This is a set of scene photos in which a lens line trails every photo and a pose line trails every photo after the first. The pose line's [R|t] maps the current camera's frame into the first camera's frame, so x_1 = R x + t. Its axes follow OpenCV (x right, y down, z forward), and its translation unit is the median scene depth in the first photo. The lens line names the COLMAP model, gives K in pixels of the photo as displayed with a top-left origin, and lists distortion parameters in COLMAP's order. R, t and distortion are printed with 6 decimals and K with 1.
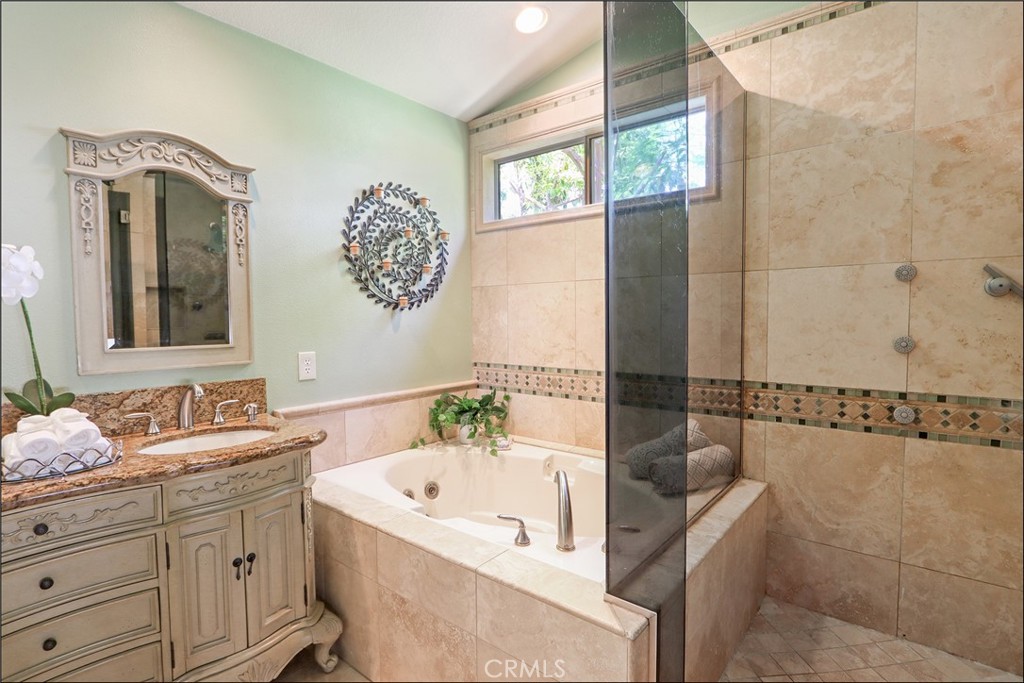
lens RADIAL K [[497.3, 0, 511.7], [0, 497.3, 338.7], [0, 0, 1]] dist [-0.016235, 0.000430]
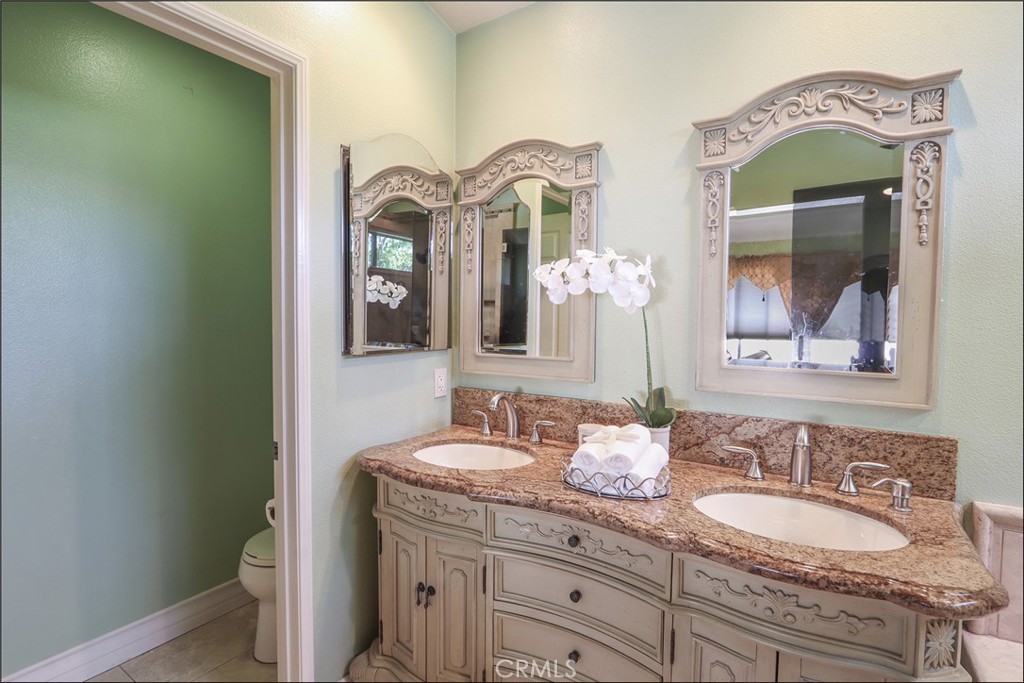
lens RADIAL K [[497.3, 0, 513.3], [0, 497.3, 342.7], [0, 0, 1]] dist [-0.016235, 0.000430]
pose [[0.101162, 0.053405, -0.993436, 0.000714], [-0.055442, 0.997309, 0.047968, -0.035737], [0.993324, 0.050225, 0.103850, 0.518323]]
